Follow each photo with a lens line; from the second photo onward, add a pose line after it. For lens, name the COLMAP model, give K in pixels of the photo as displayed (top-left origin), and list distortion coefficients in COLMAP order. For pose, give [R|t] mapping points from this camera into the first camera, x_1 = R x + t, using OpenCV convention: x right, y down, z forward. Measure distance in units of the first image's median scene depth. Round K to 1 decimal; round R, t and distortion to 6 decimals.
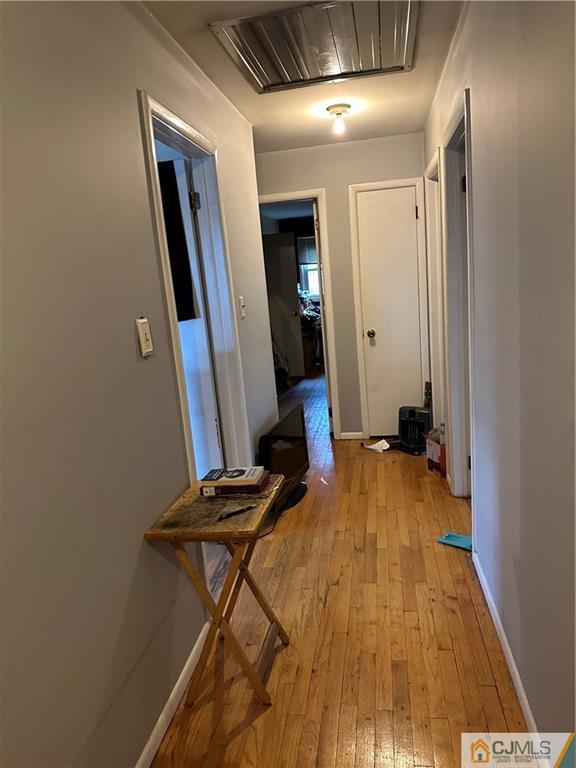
lens RADIAL K [[547.9, 0, 288.3], [0, 547.9, 384.3], [0, 0, 1]] dist [0.042644, -0.011755]
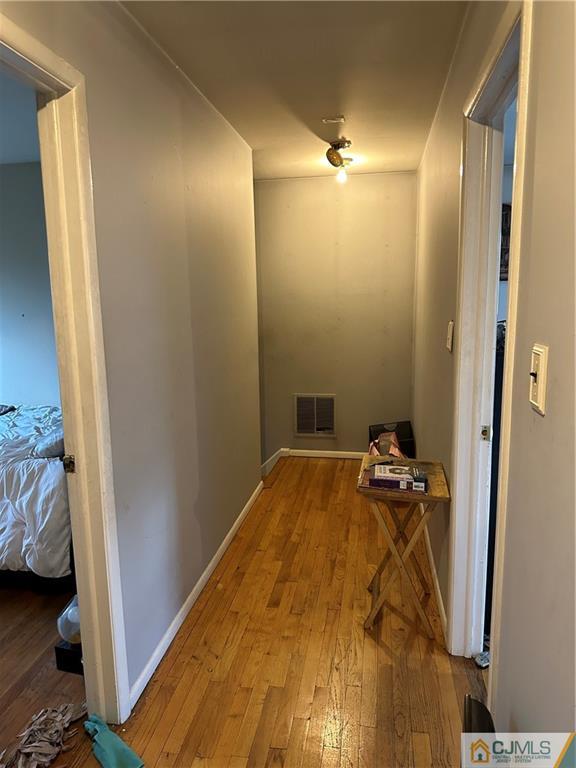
lens RADIAL K [[547.9, 0, 288.0], [0, 547.9, 385.2], [0, 0, 1]] dist [0.042644, -0.011755]
pose [[-0.994609, 0.102739, 0.014046, 0.085381], [0.101366, 0.934764, 0.340500, -0.373437], [0.021853, 0.340088, -0.940140, 1.840134]]
